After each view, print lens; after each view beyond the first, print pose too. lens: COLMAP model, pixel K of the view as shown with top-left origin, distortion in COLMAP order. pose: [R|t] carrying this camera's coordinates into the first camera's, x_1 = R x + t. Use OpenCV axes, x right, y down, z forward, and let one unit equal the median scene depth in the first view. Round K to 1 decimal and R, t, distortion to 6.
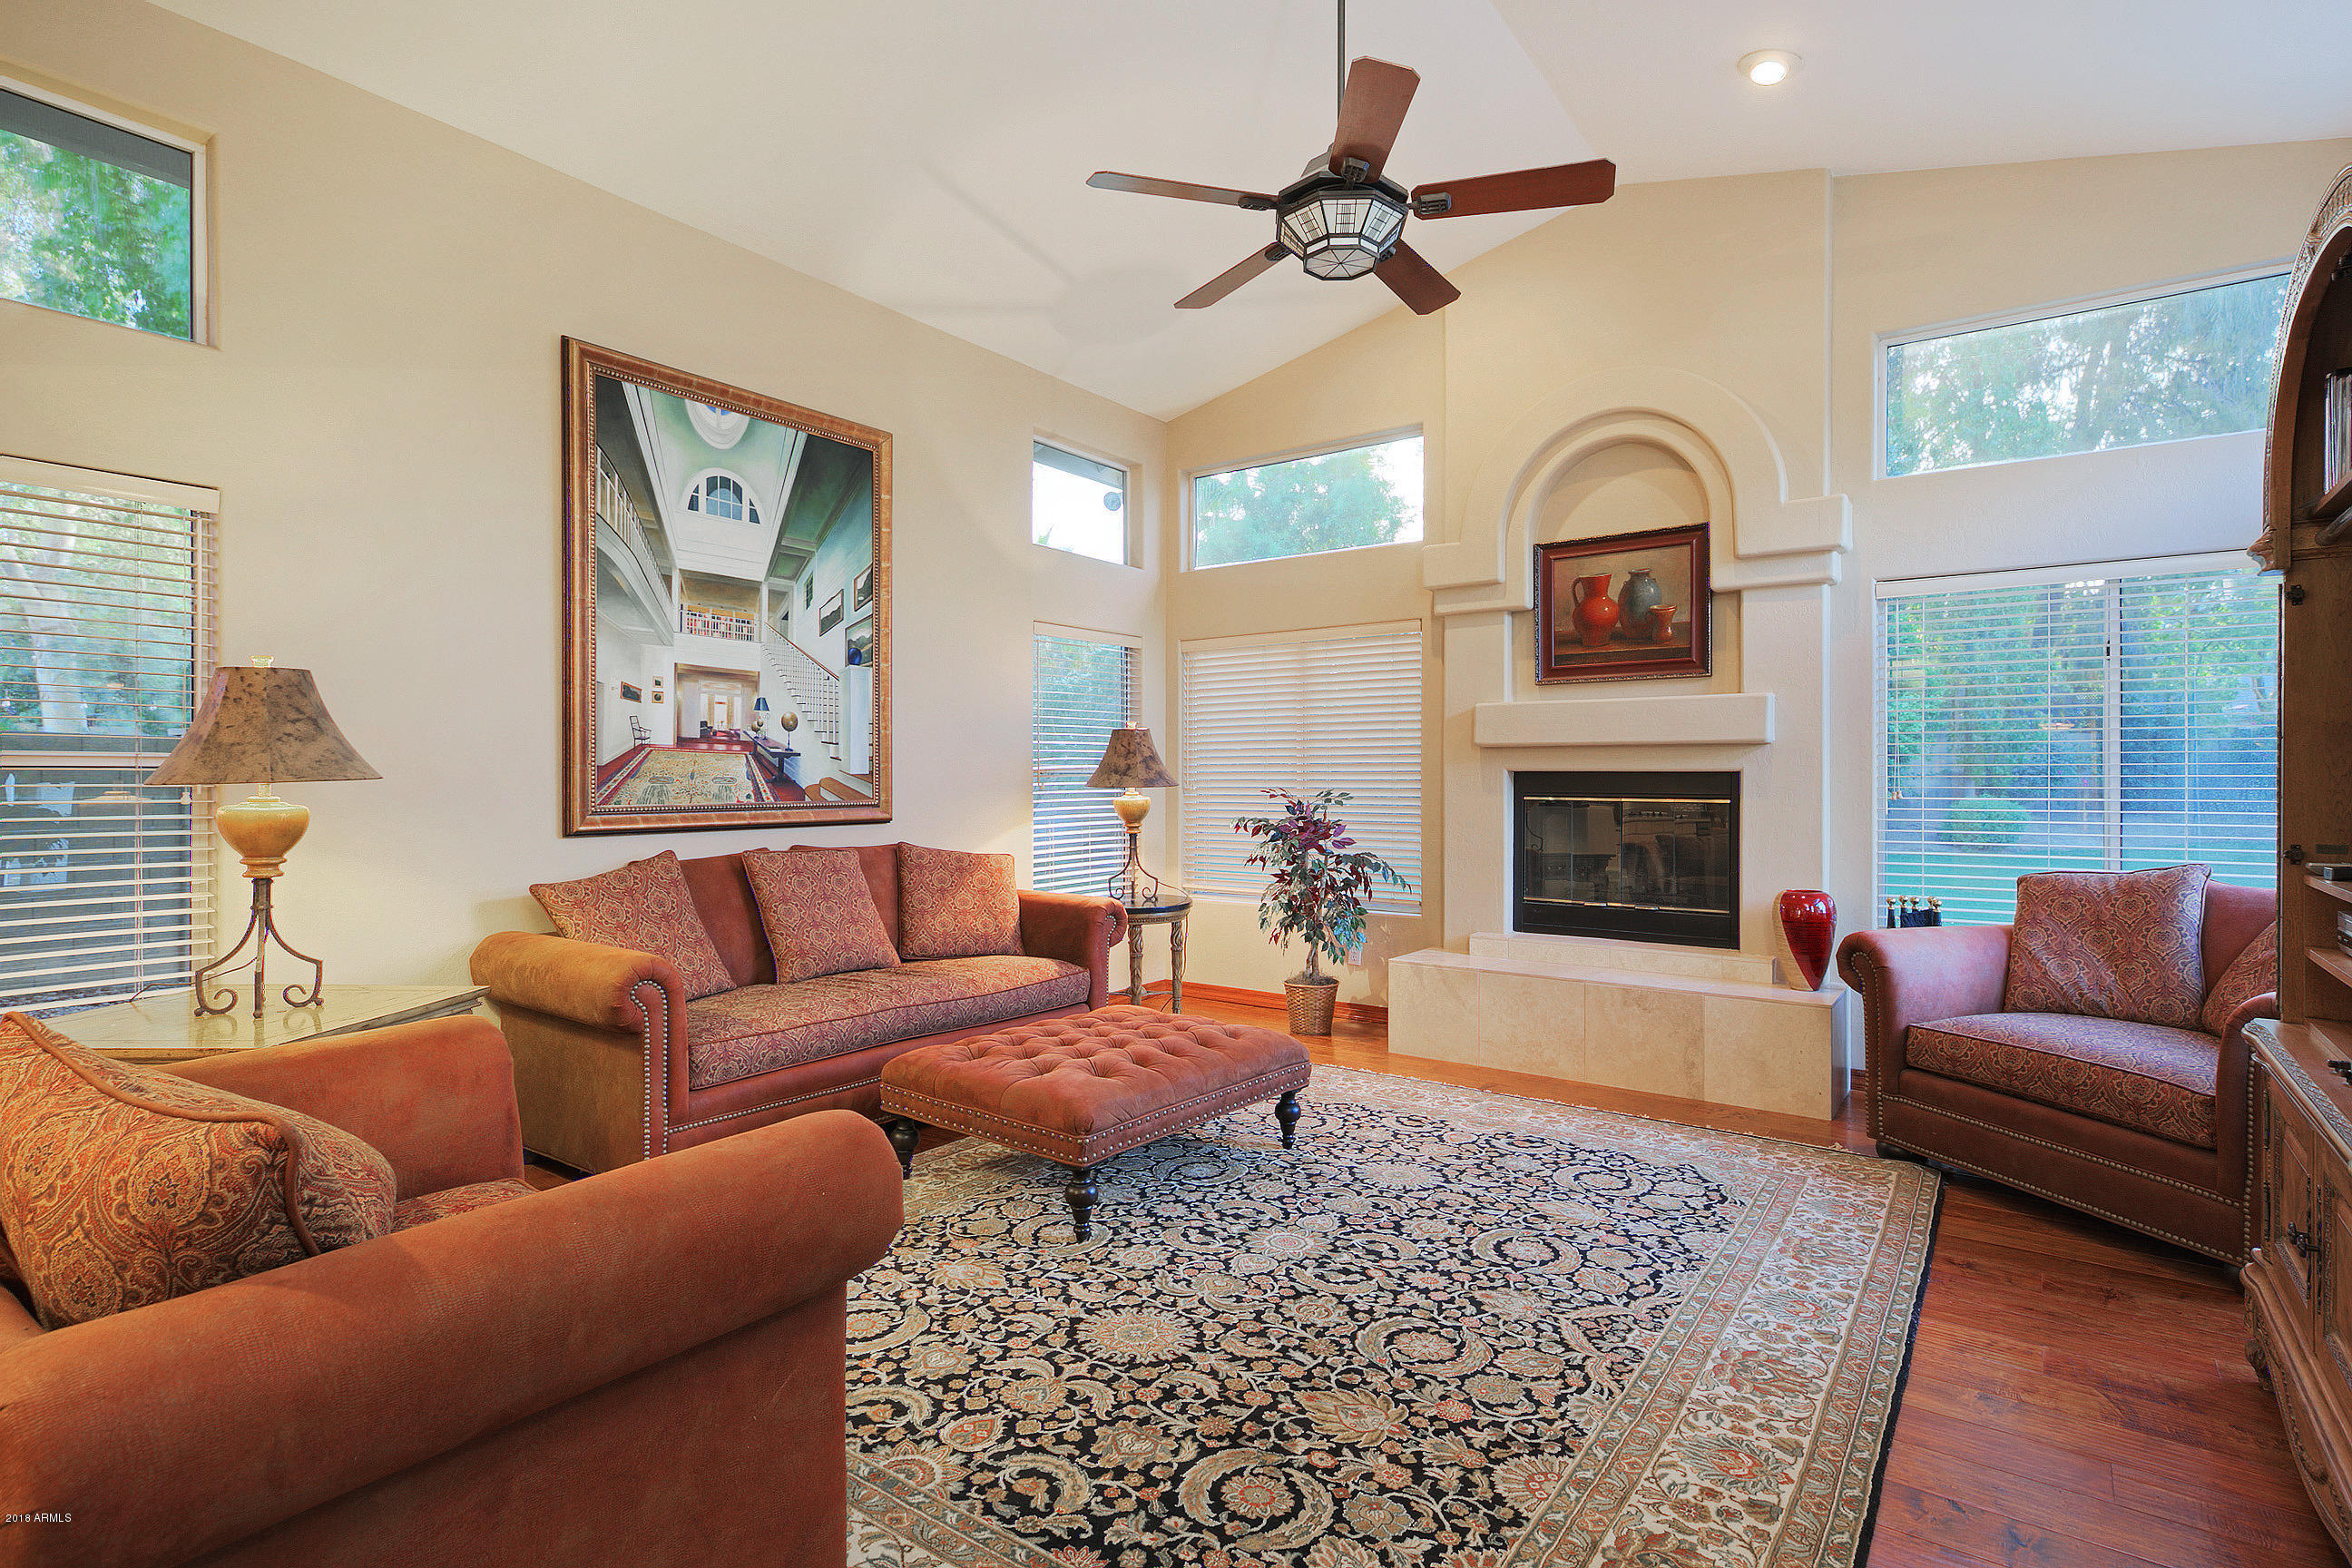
lens RADIAL K [[1179.9, 0, 1179.3], [0, 1179.9, 785.5], [0, 0, 1]] dist [0.000121, -0.000114]
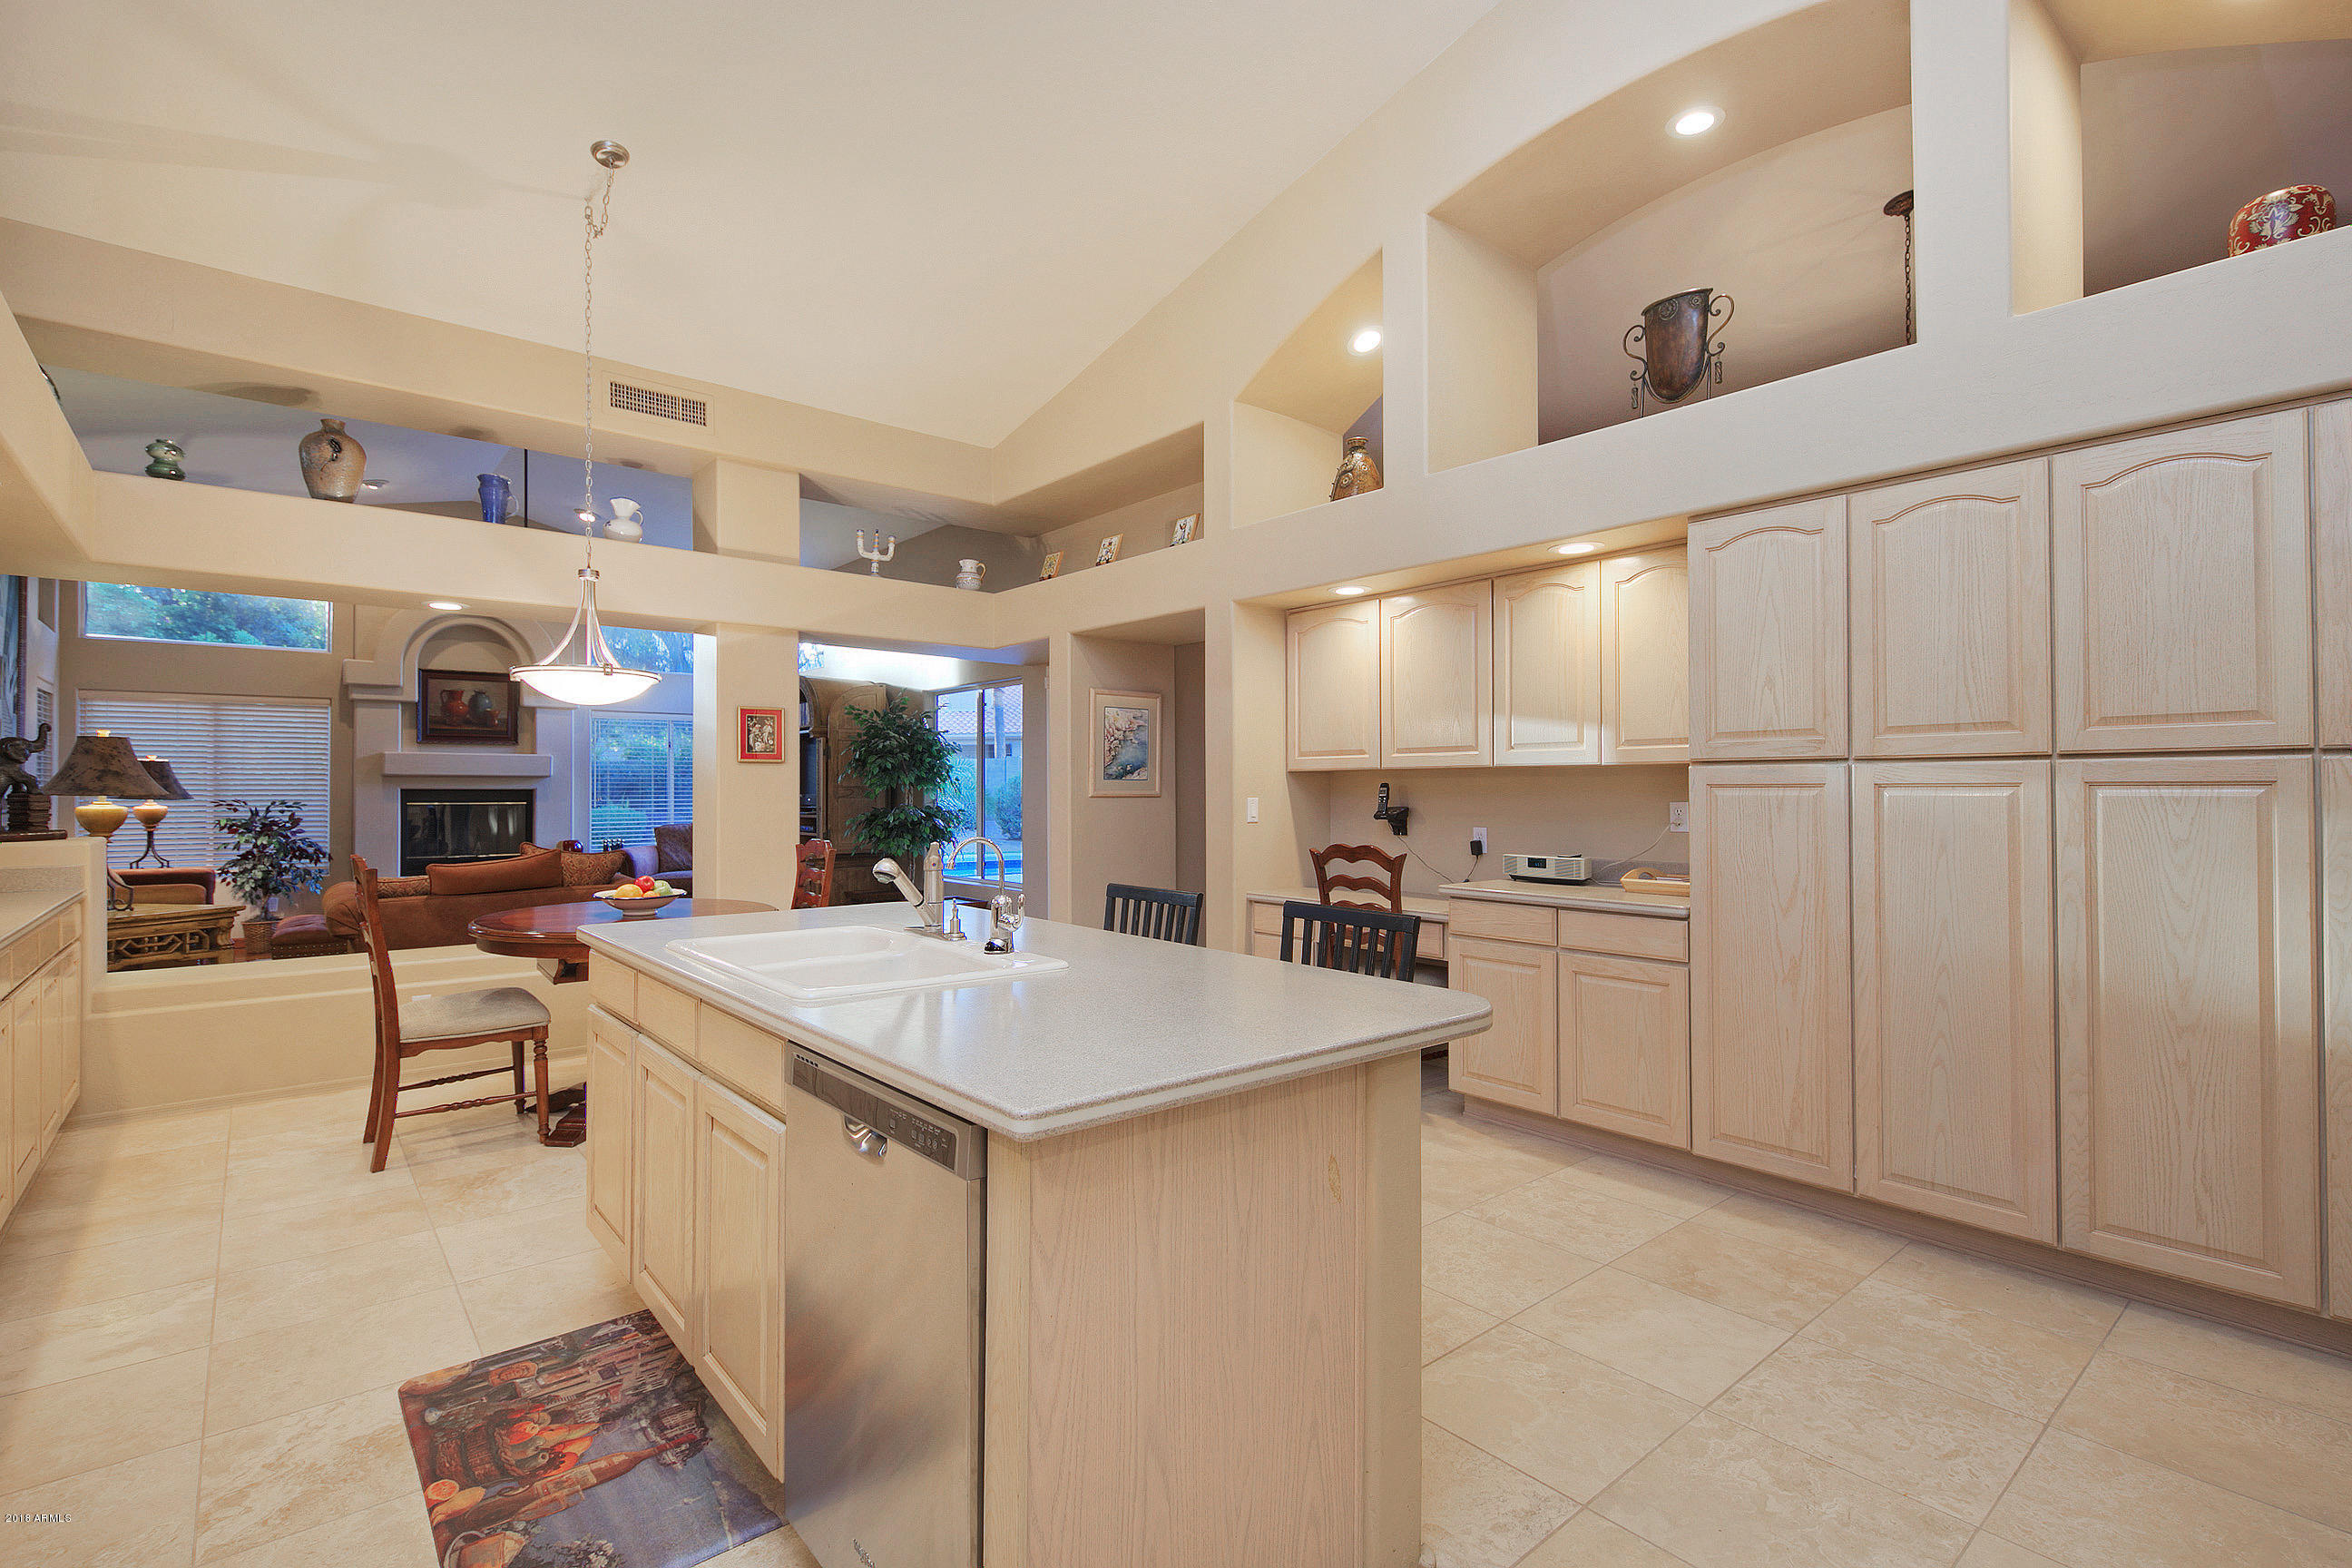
lens RADIAL K [[1132.4, 0, 1194.8], [0, 1132.4, 783.3], [0, 0, 1]] dist [0.009962, -0.000655]
pose [[0.229551, 0.002451, 0.973294, -1.653623], [0.005144, 0.999980, -0.003731, -0.011532], [-0.973283, 0.005863, 0.229533, -0.870147]]
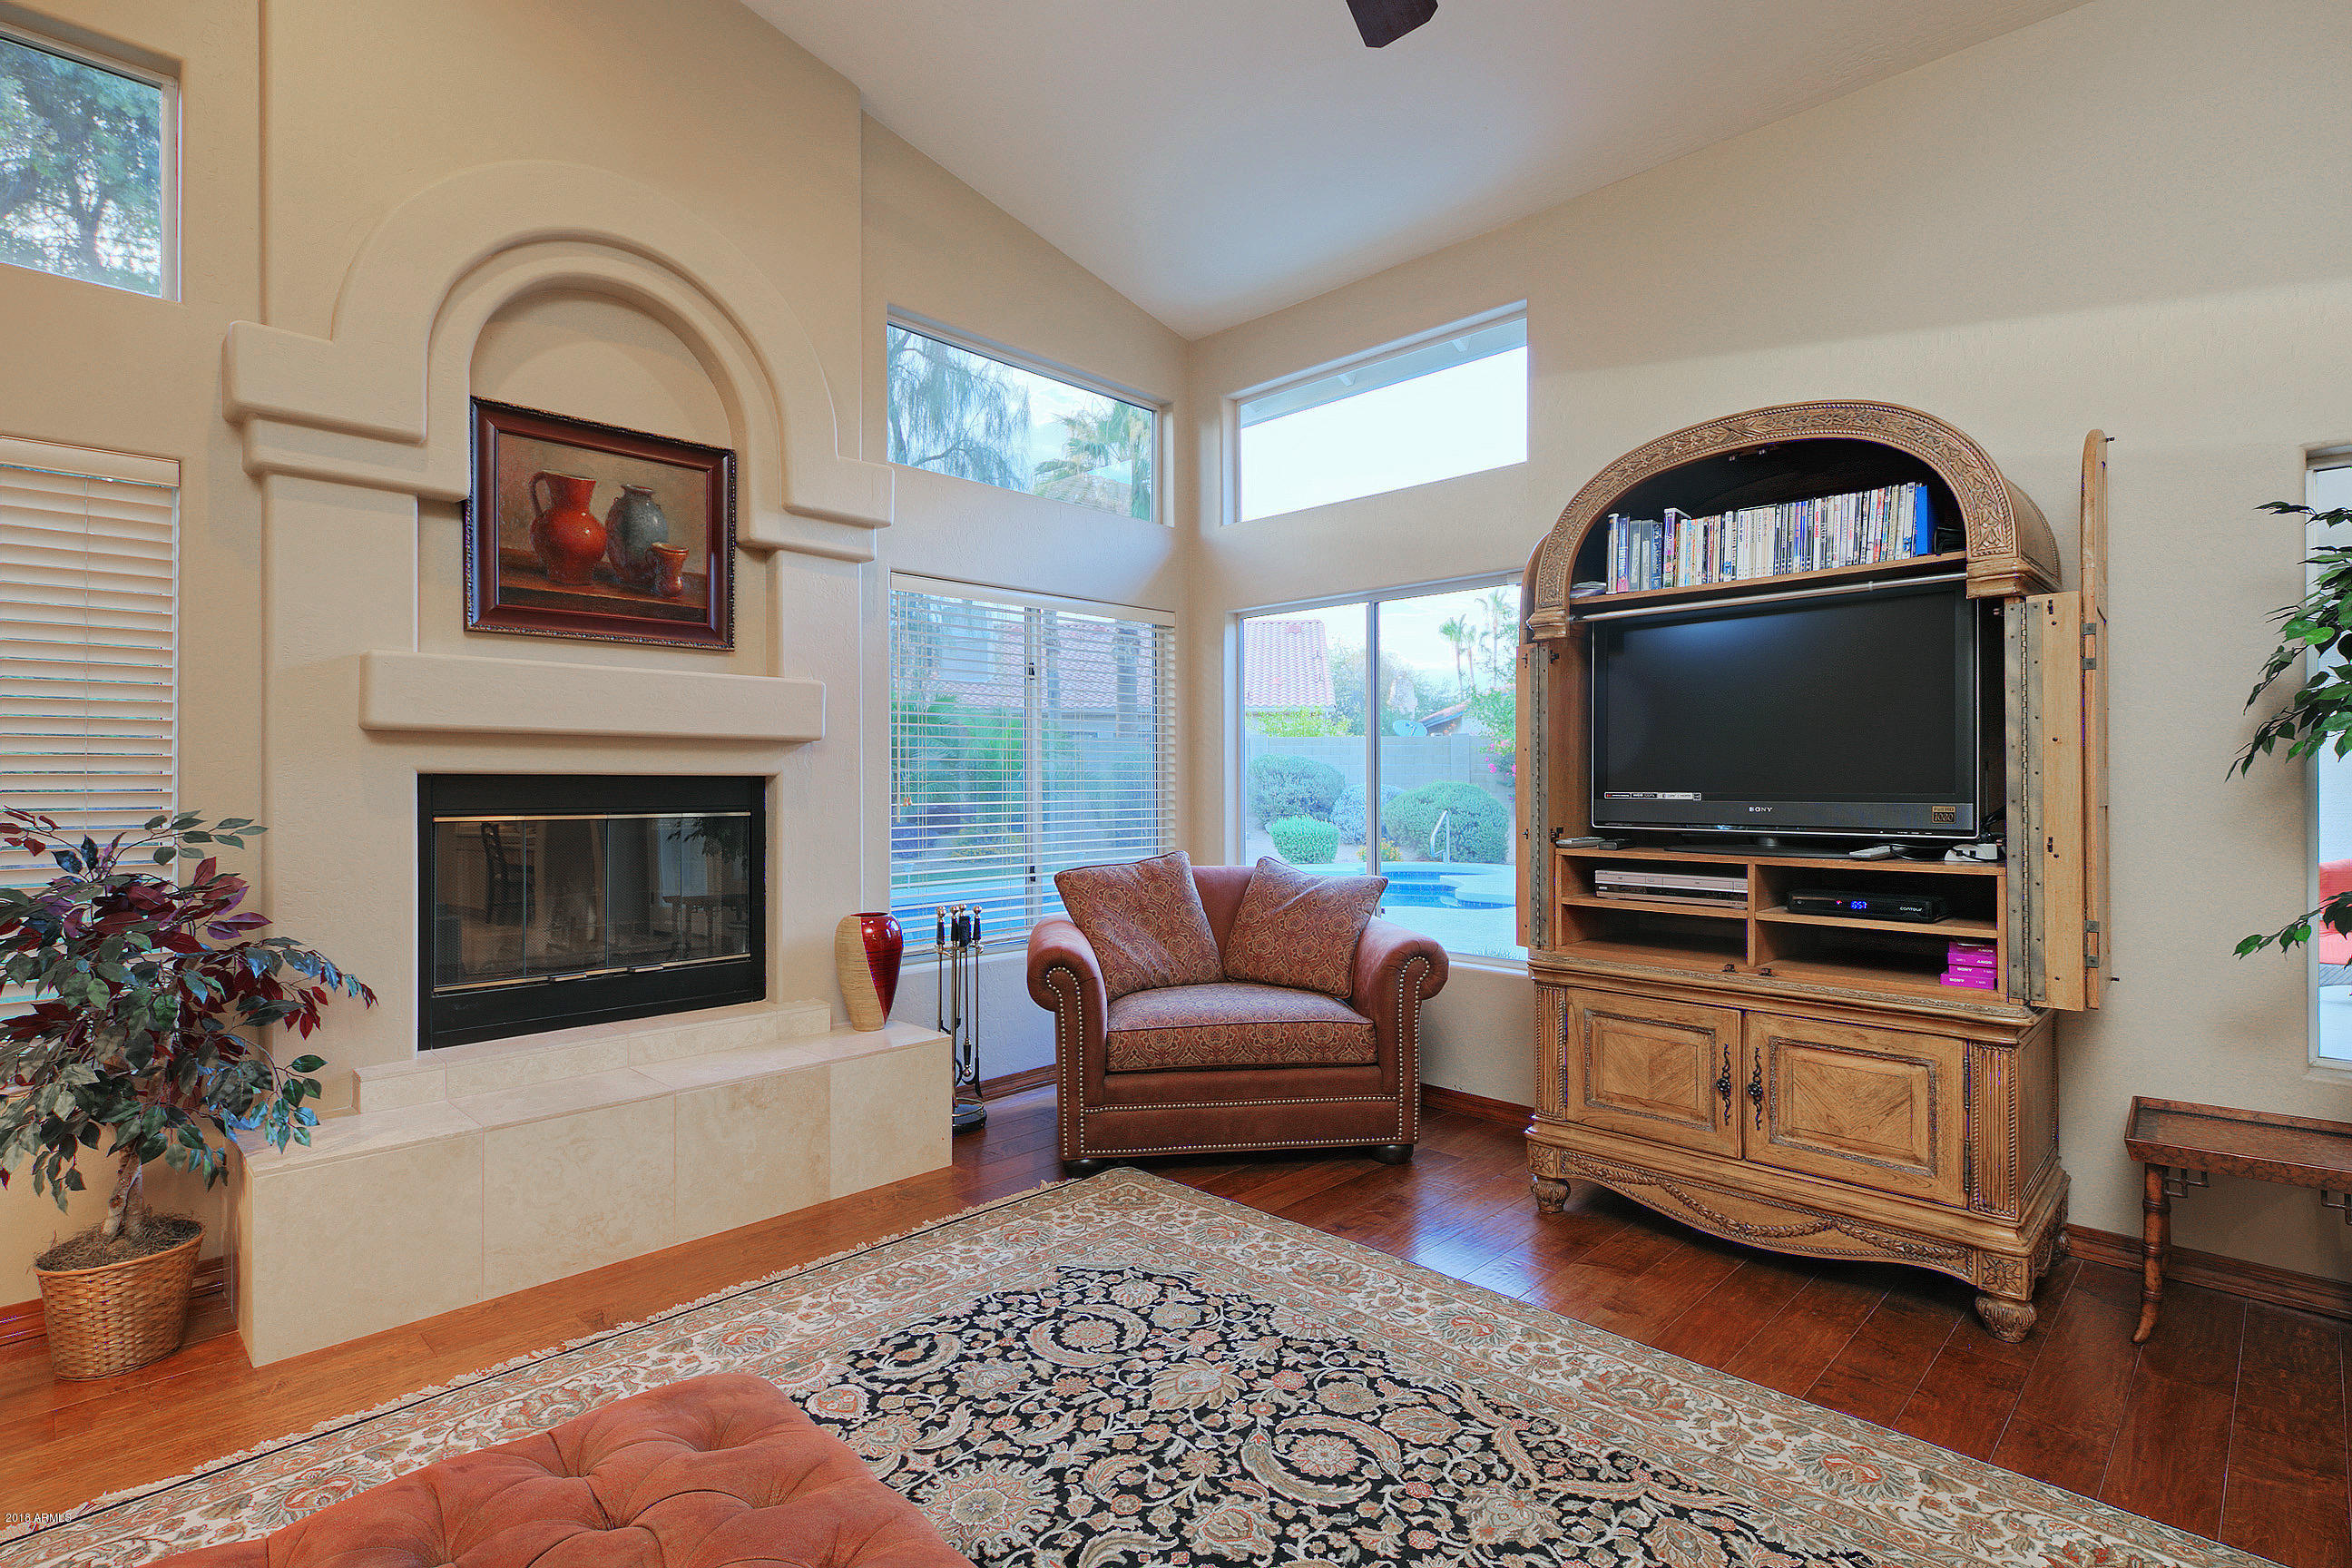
lens RADIAL K [[1132.4, 0, 1167.2], [0, 1132.4, 779.0], [0, 0, 1]] dist [0.009962, -0.000655]
pose [[0.133075, 0.000931, 0.991106, -0.314063], [0.007971, 0.999966, -0.002009, -0.007327], [-0.991074, 0.008167, 0.133063, 0.802721]]
